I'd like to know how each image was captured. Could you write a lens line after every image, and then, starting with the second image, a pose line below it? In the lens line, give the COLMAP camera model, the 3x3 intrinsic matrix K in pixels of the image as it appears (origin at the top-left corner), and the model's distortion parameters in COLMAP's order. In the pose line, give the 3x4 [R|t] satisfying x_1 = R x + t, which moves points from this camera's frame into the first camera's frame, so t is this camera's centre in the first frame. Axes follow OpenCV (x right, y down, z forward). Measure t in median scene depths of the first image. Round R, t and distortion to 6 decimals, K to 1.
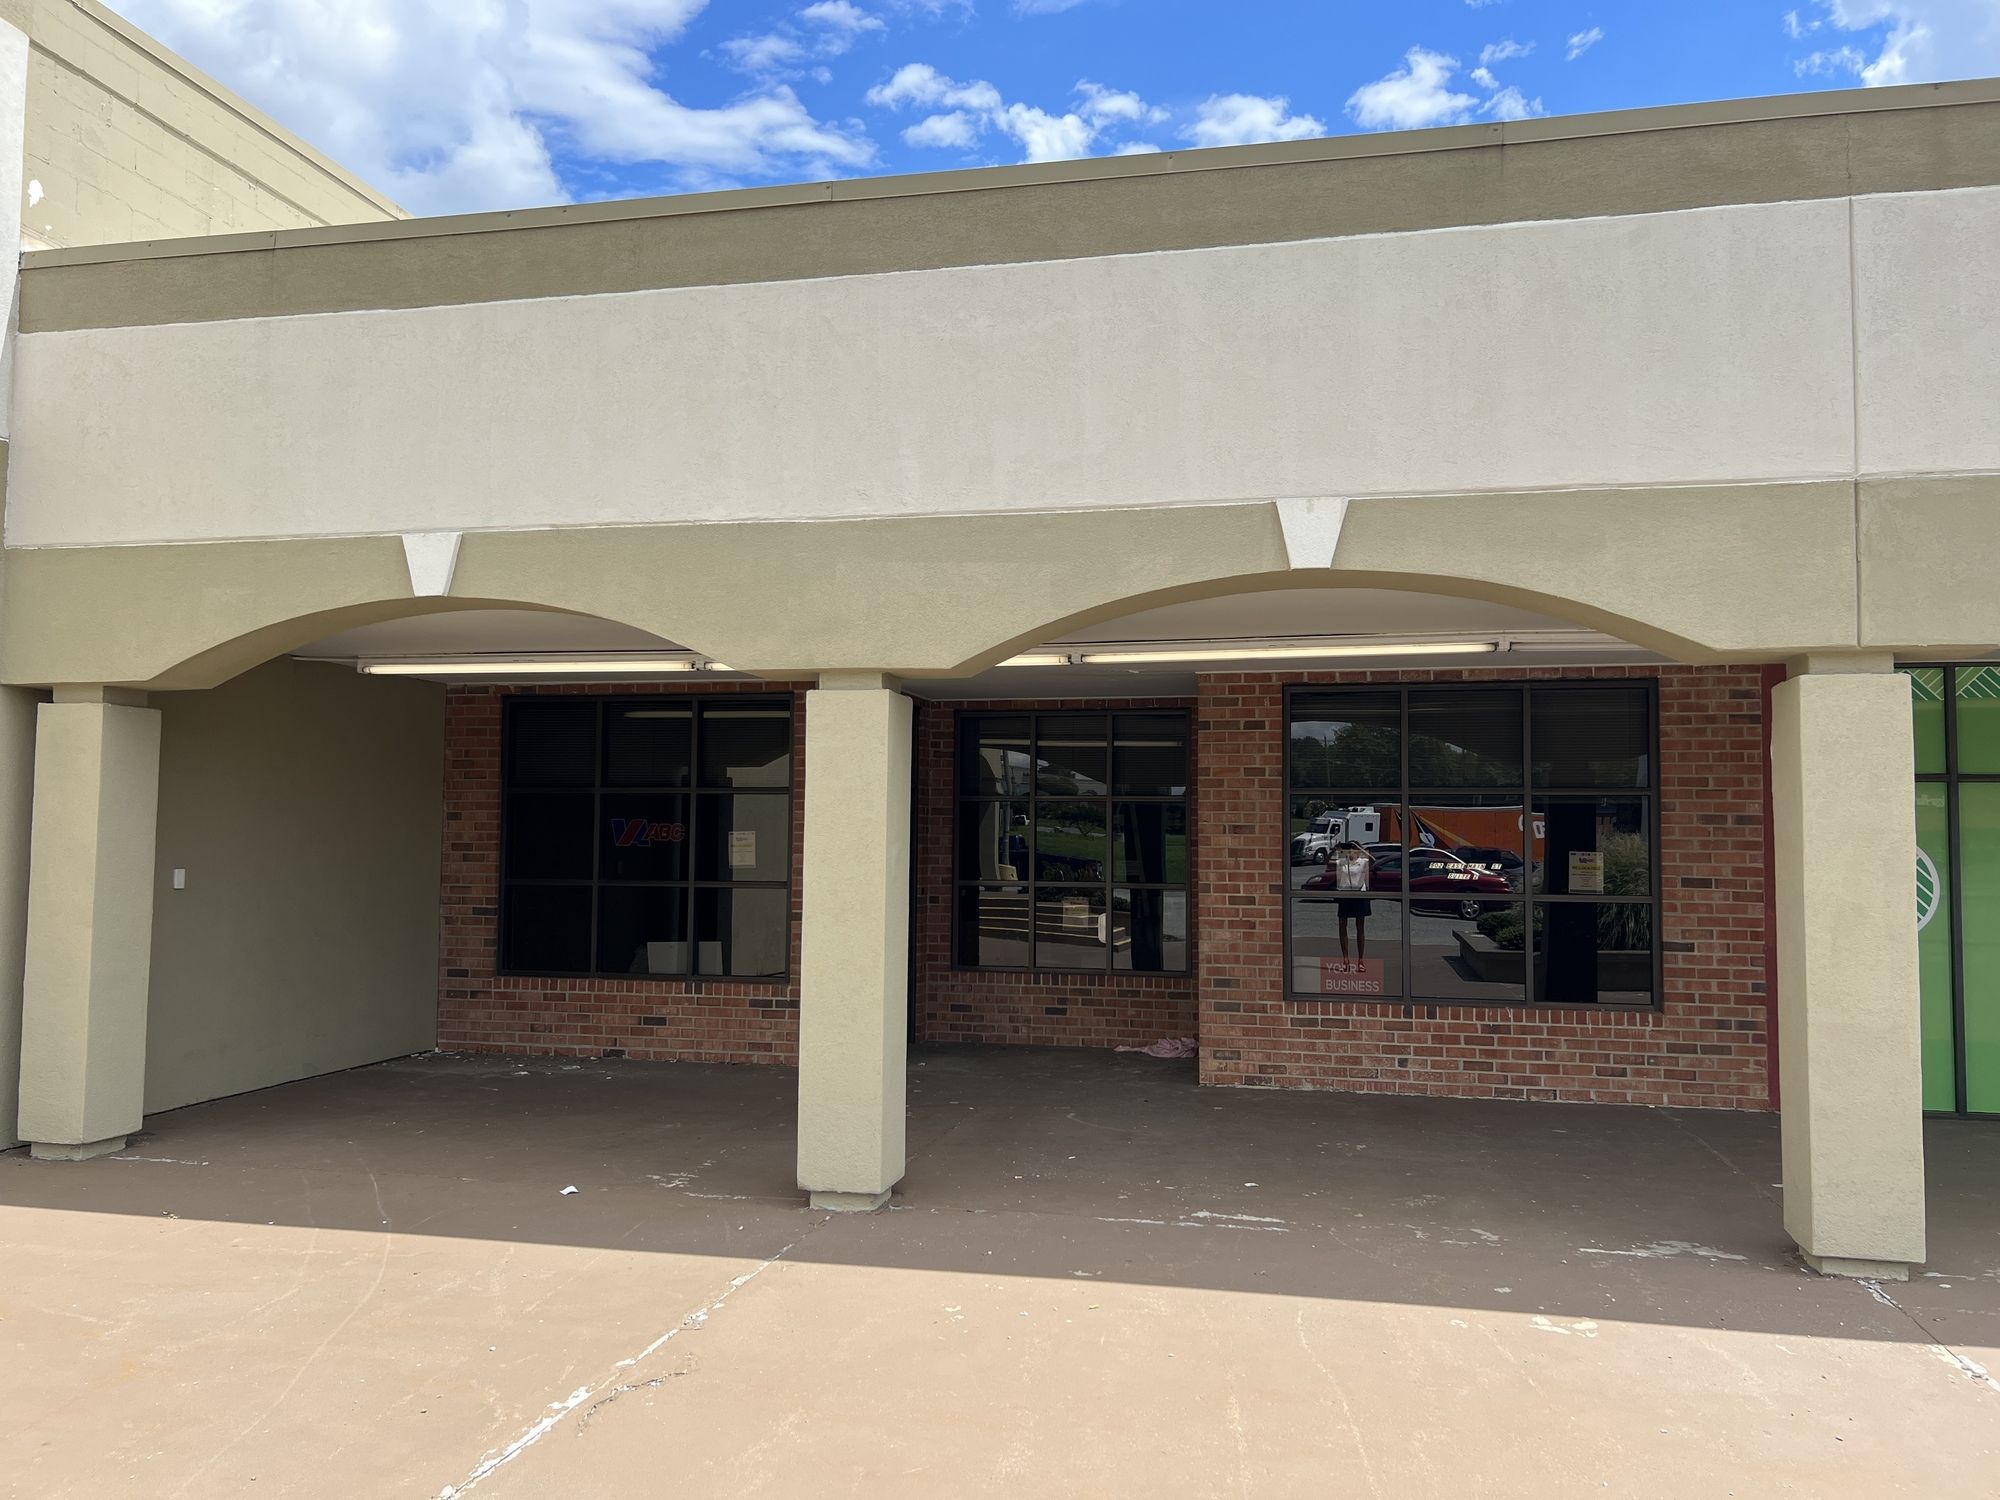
lens RADIAL K [[1442.0, 0, 1018.5], [0, 1442.0, 753.2], [0, 0, 1]] dist [0.023126, -0.018730]
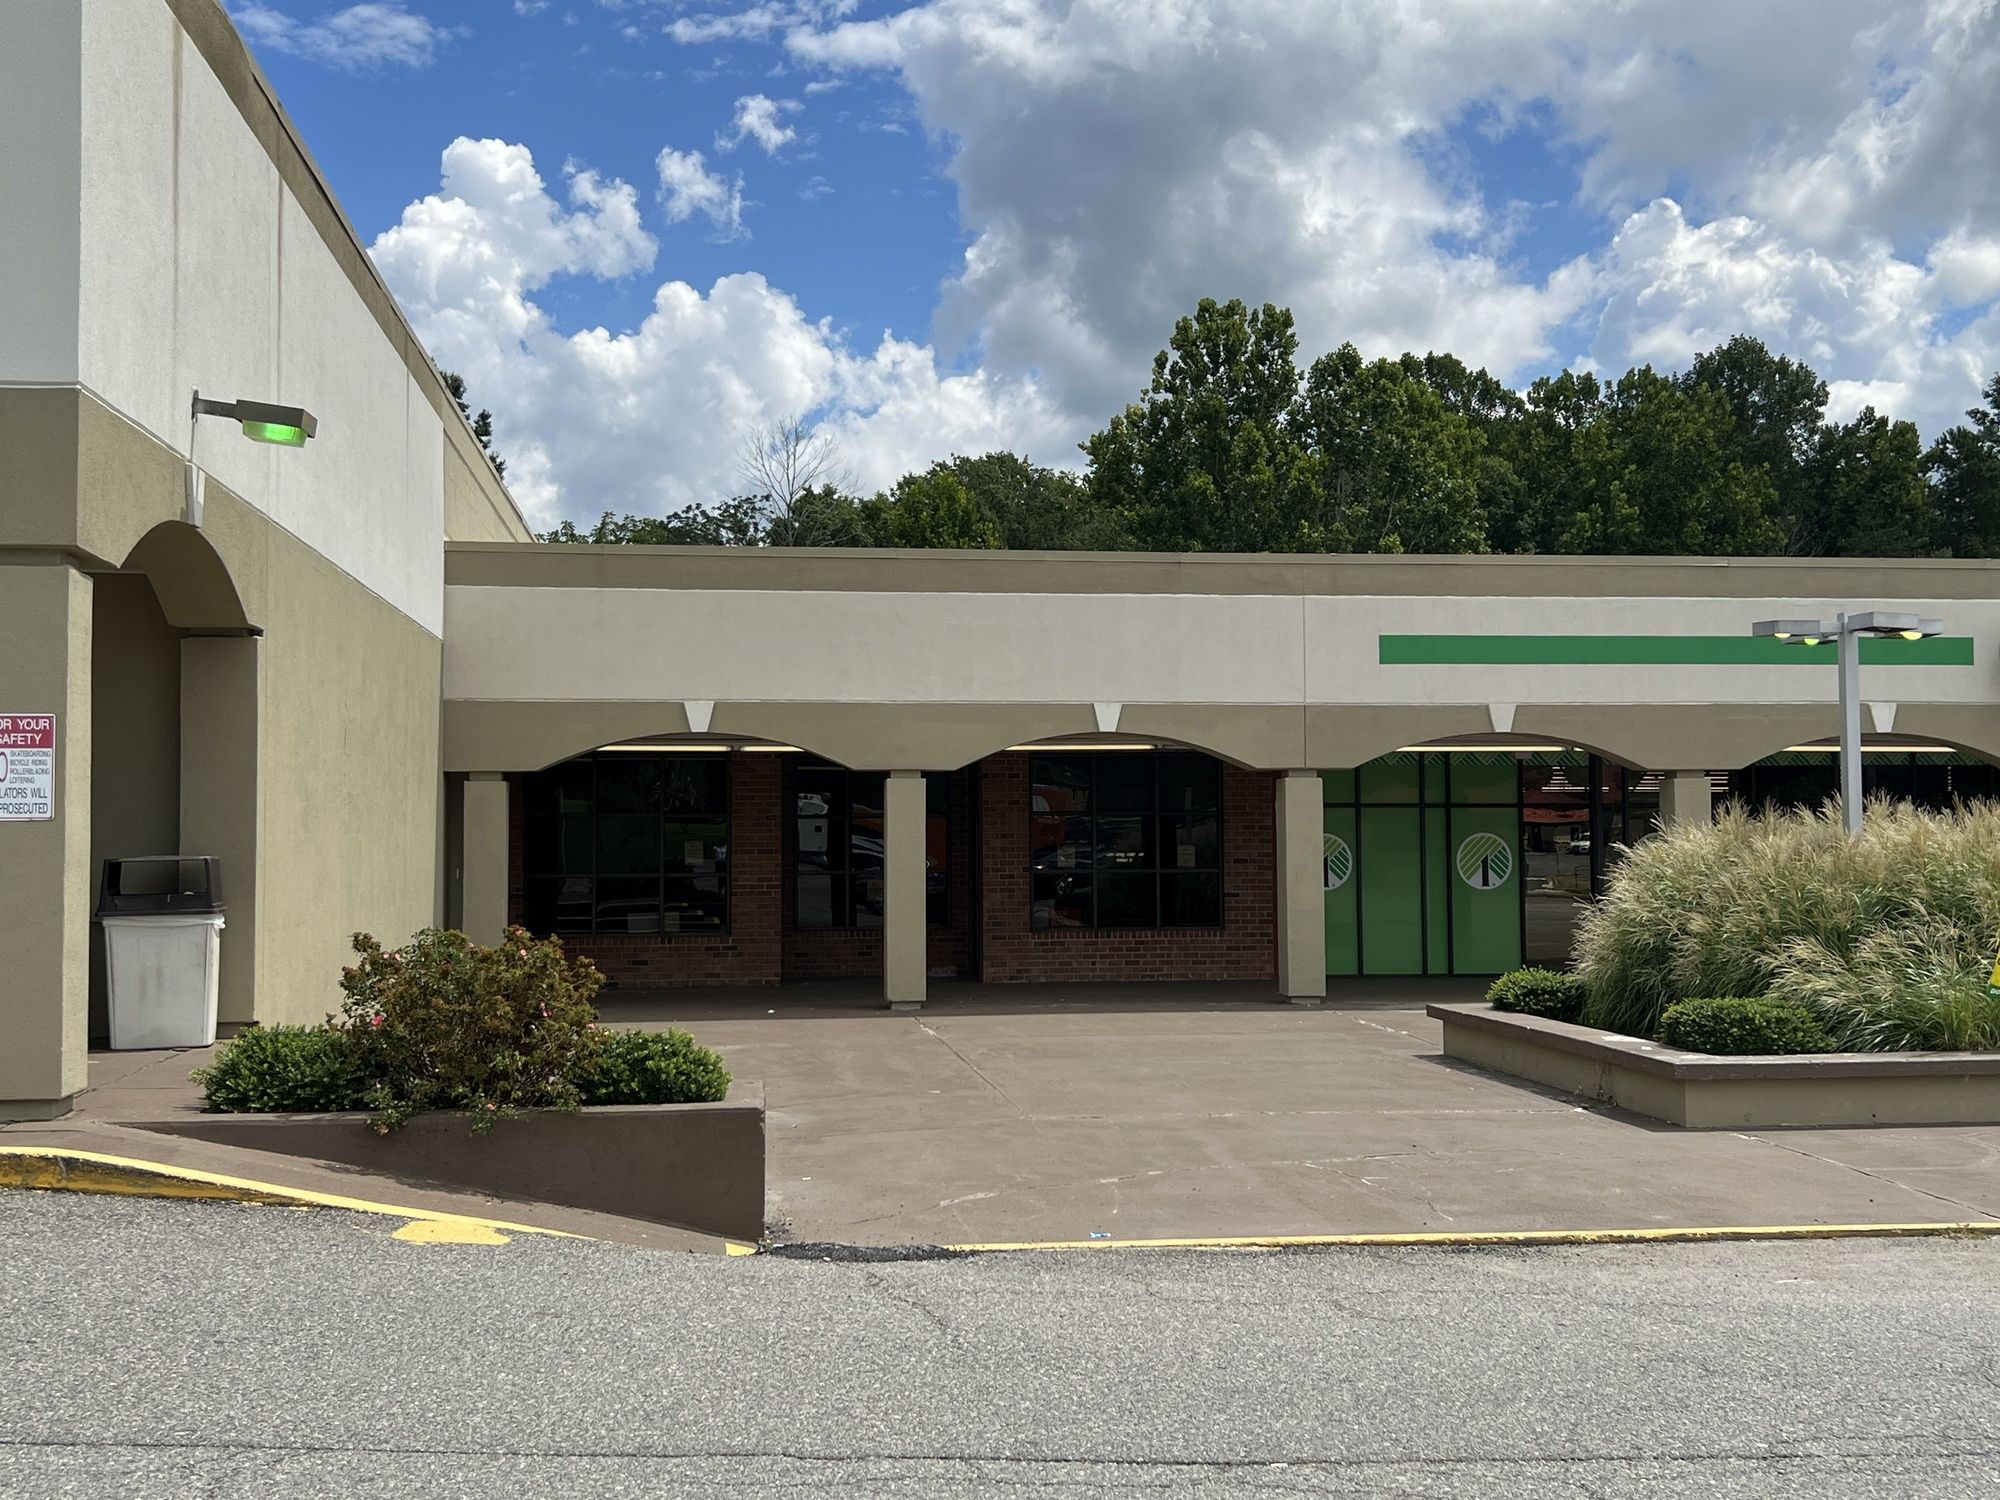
lens RADIAL K [[2265.6, 0, 994.4], [0, 2265.6, 729.1], [0, 0, 1]] dist [0.013204, 0.000000]
pose [[0.938424, 0.001465, 0.345484, -0.852789], [-0.006480, 0.999890, 0.013361, -0.119524], [-0.345426, -0.014777, 0.938330, -1.656262]]
